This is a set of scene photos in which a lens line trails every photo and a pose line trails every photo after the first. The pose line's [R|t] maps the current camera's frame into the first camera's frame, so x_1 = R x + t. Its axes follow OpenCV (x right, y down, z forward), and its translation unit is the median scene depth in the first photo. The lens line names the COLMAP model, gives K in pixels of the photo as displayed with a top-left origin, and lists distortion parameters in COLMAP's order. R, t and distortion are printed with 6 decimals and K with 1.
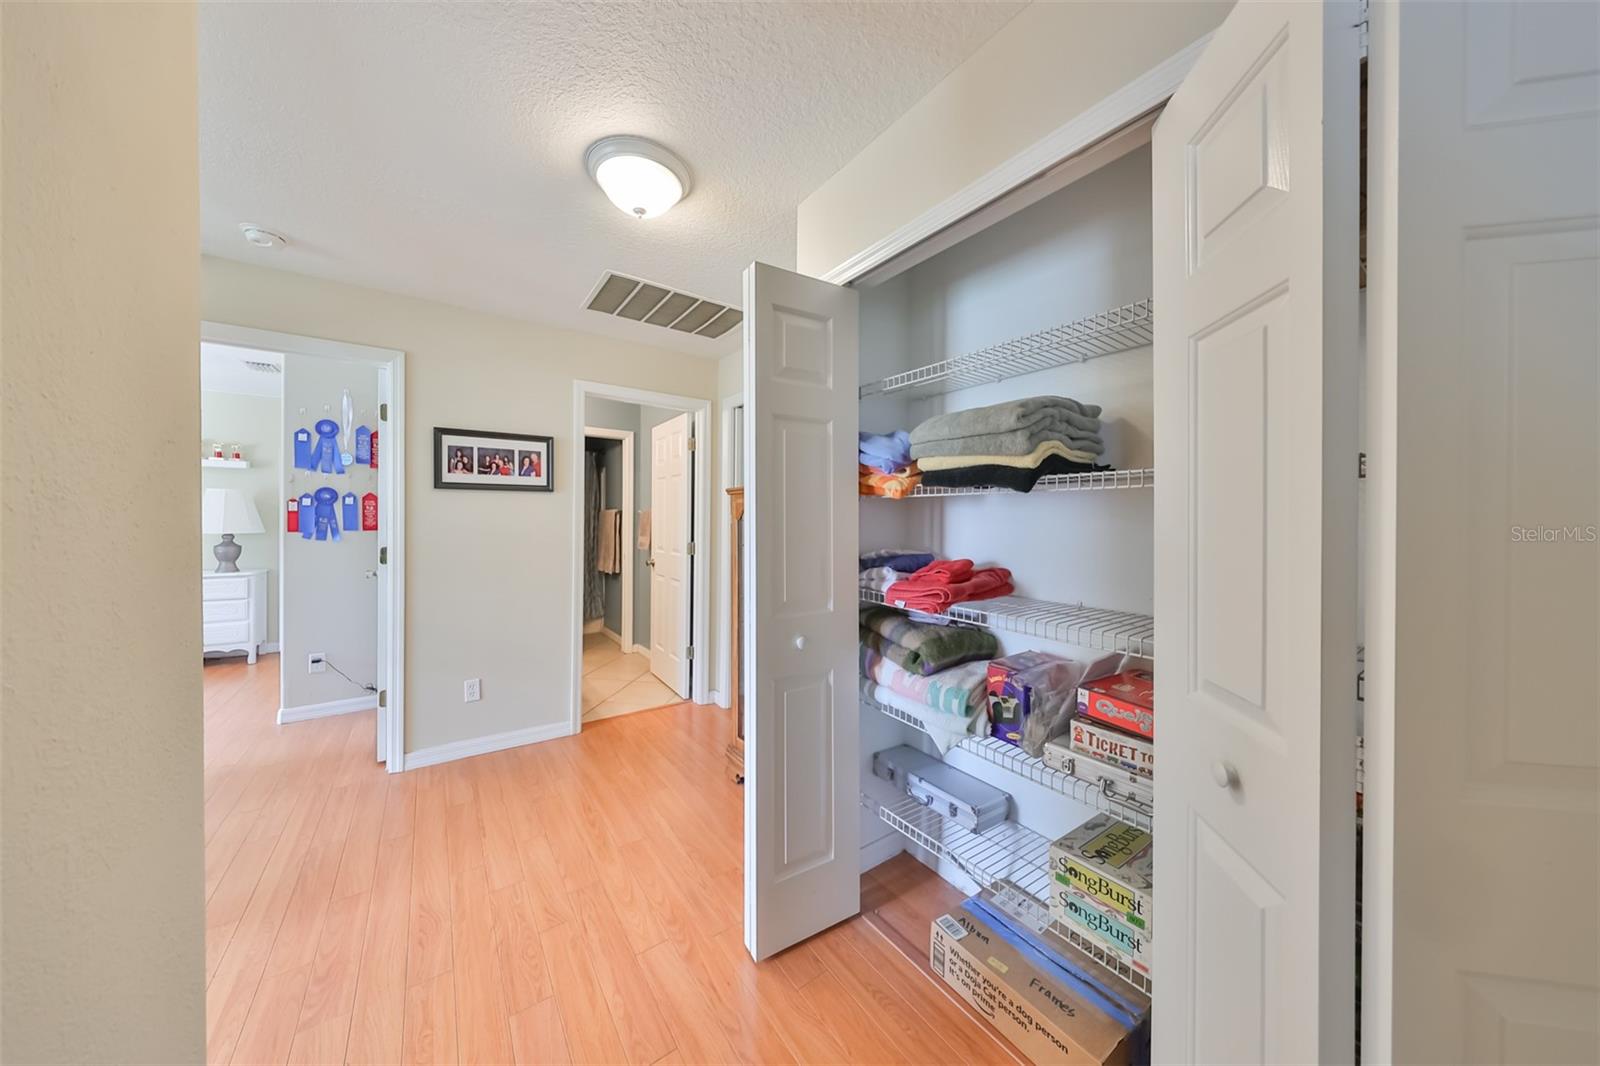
lens RADIAL K [[499.8, 0, 782.1], [0, 499.8, 528.4], [0, 0, 1]] dist [0.000697, -0.000003]
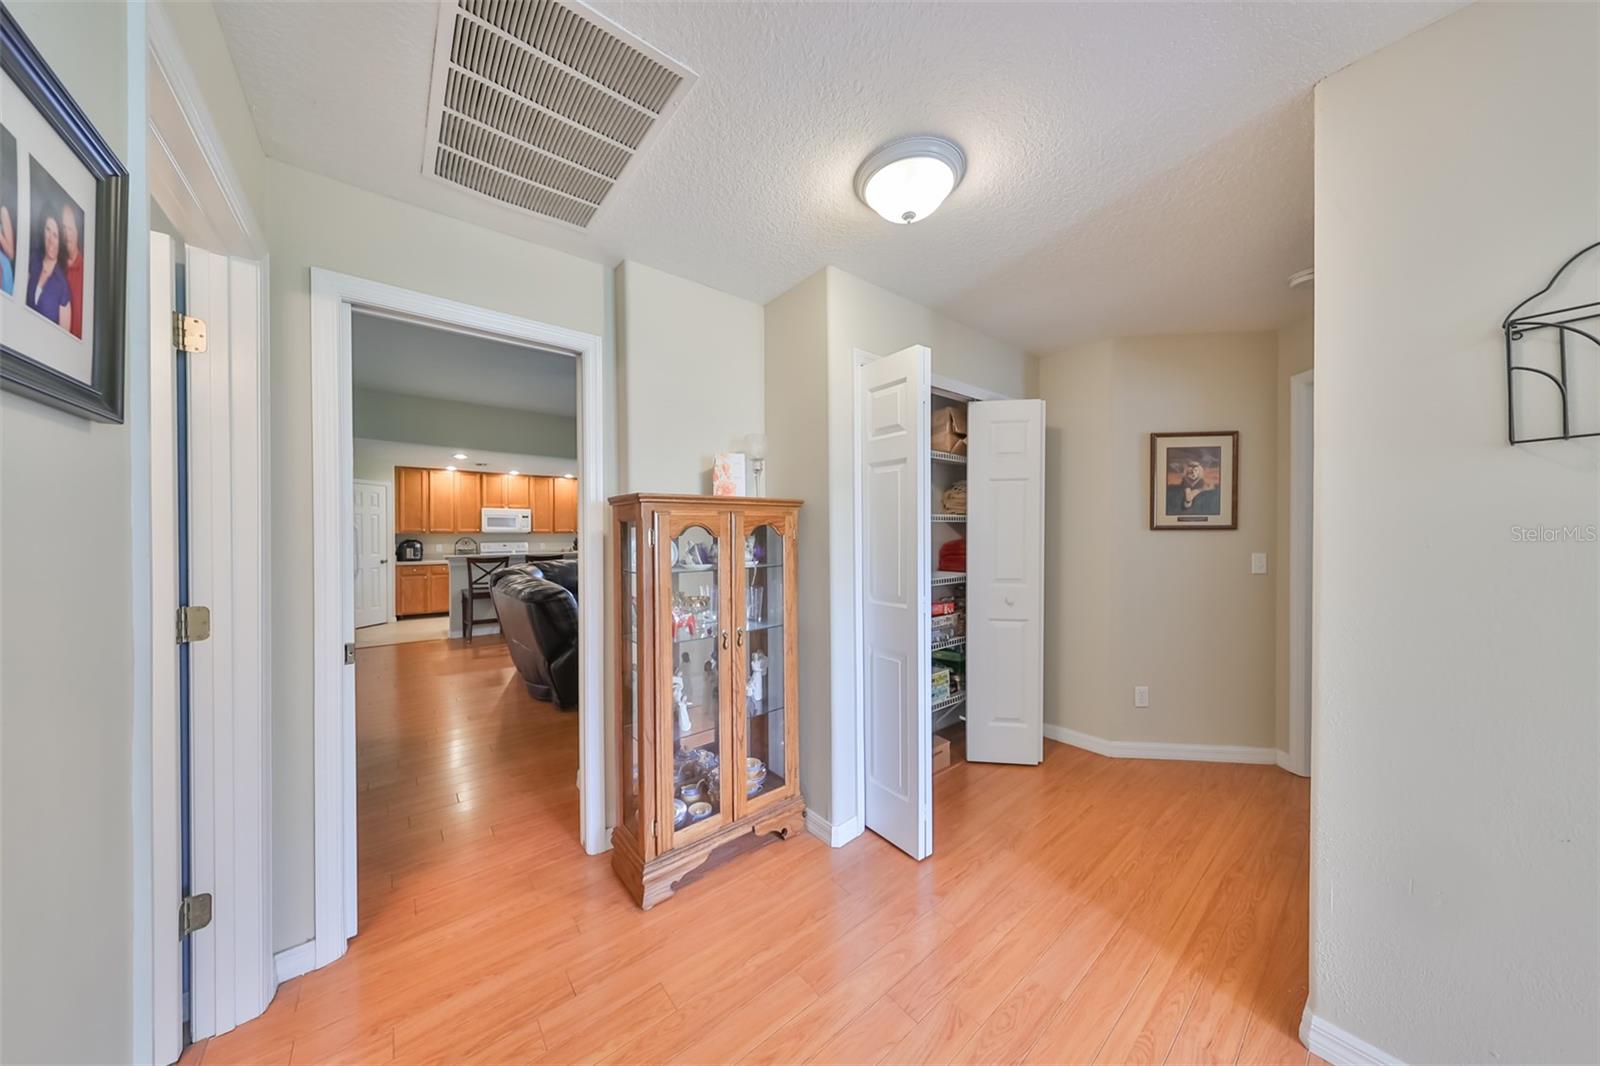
lens RADIAL K [[499.8, 0, 782.1], [0, 499.8, 528.4], [0, 0, 1]] dist [0.000697, -0.000003]
pose [[-0.061914, -0.007601, 0.998053, -1.374501], [0.006563, 0.999946, 0.008022, -0.054527], [-0.998060, 0.007047, -0.061861, 1.450948]]
